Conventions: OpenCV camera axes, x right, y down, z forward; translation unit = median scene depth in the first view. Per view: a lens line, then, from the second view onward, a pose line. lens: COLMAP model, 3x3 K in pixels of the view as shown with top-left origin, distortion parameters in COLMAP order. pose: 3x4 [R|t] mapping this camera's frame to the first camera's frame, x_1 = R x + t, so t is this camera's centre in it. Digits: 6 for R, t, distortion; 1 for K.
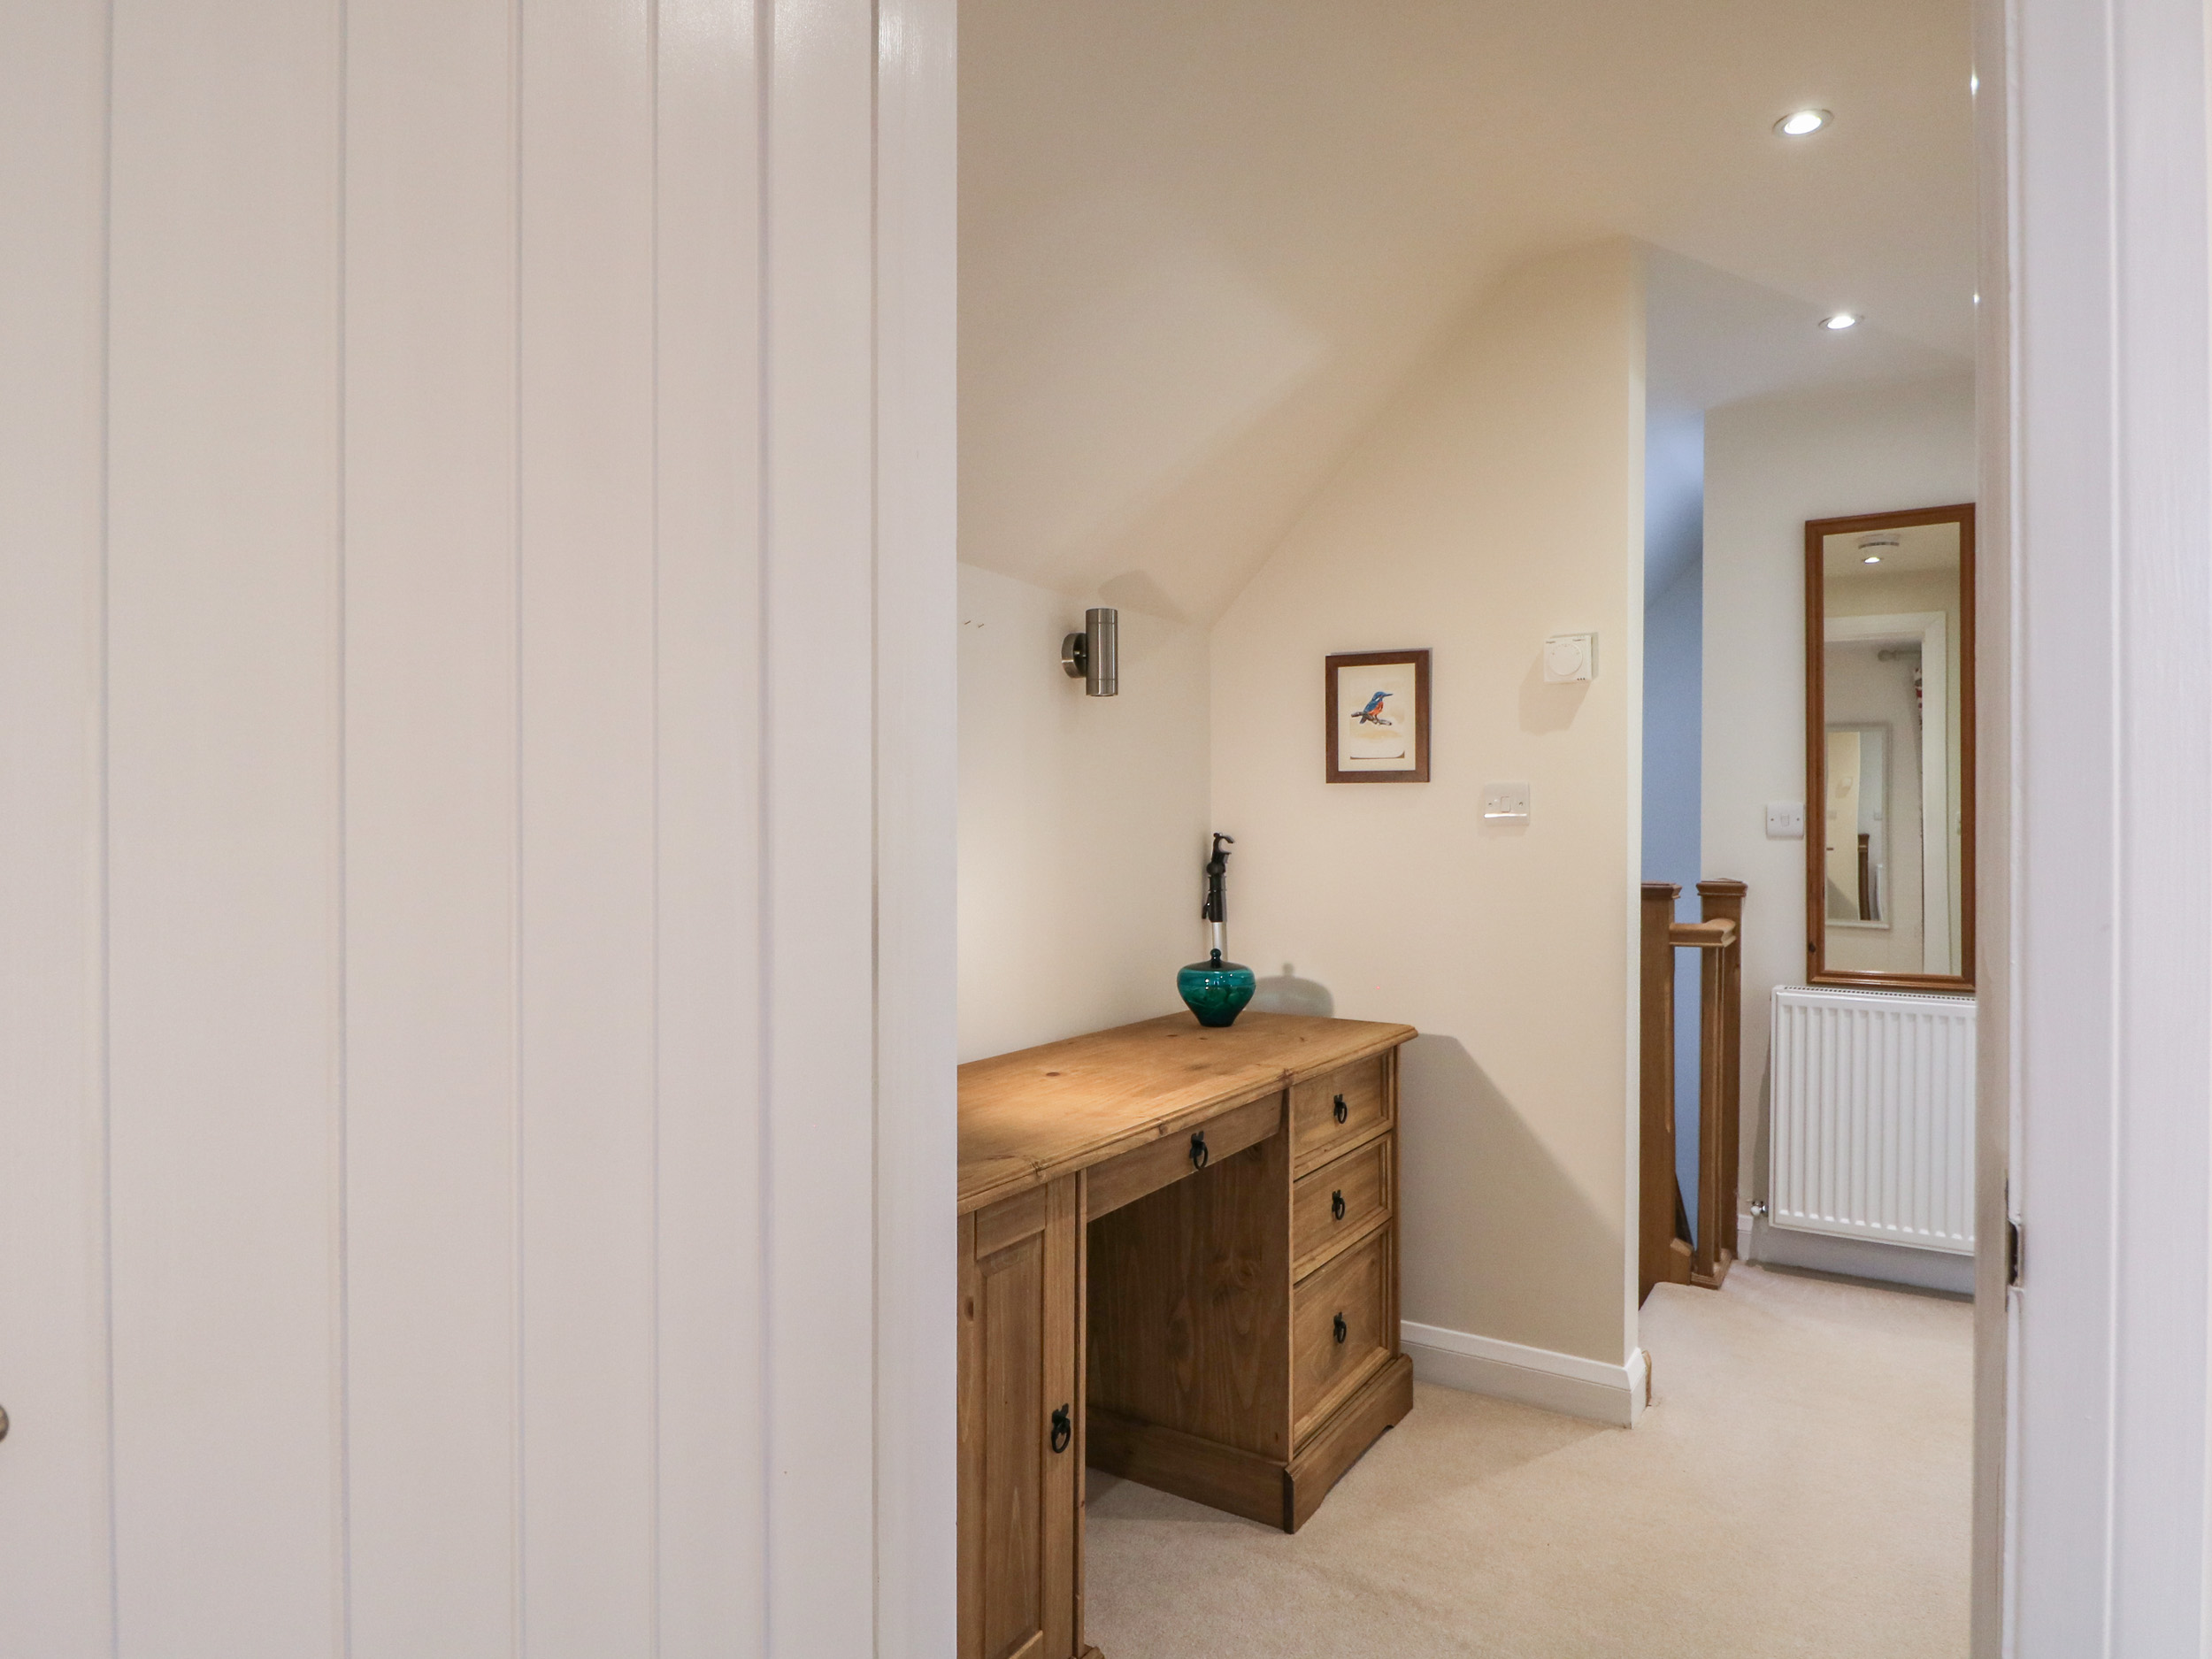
lens RADIAL K [[1336.9, 0, 1104.5], [0, 1336.9, 823.7], [0, 0, 1]] dist [0.000594, 0.000060]
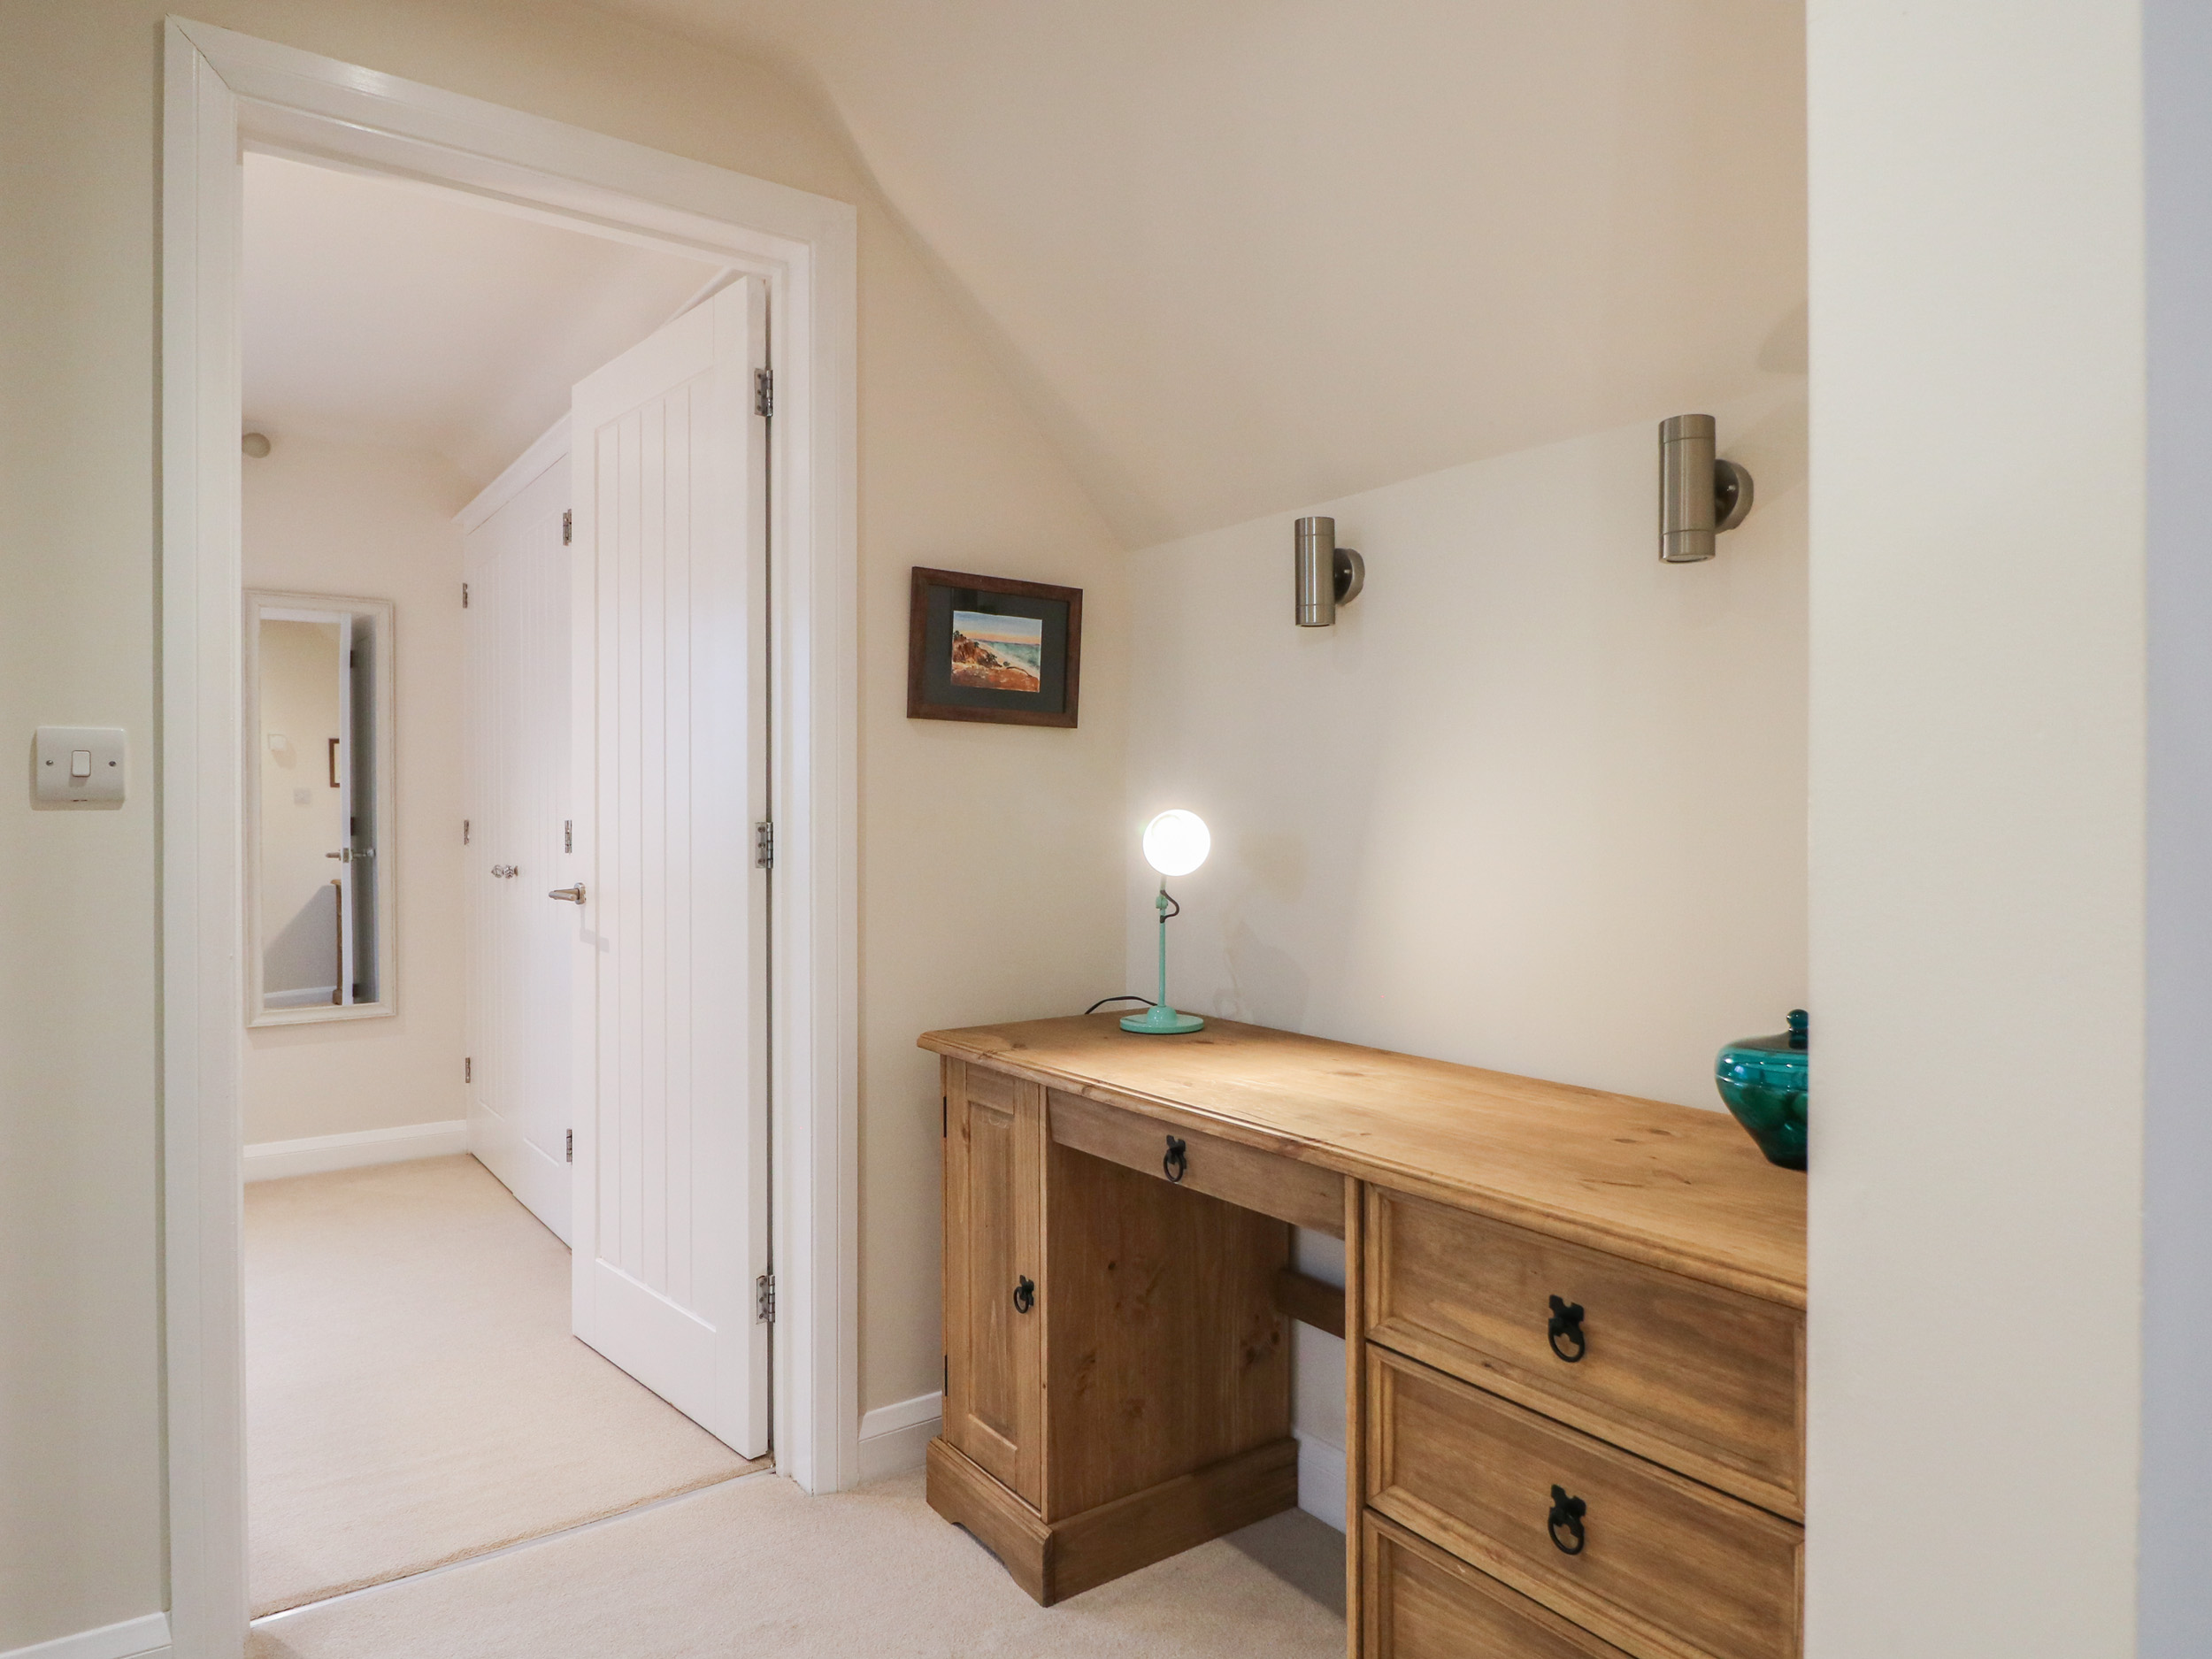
lens RADIAL K [[1336.9, 0, 1104.4], [0, 1336.9, 830.9], [0, 0, 1]] dist [0.000594, 0.000060]
pose [[-0.379464, 0.002021, -0.925204, 0.879079], [-0.004161, 0.999984, 0.003891, 0.033172], [0.925197, 0.005327, -0.379449, 1.288753]]
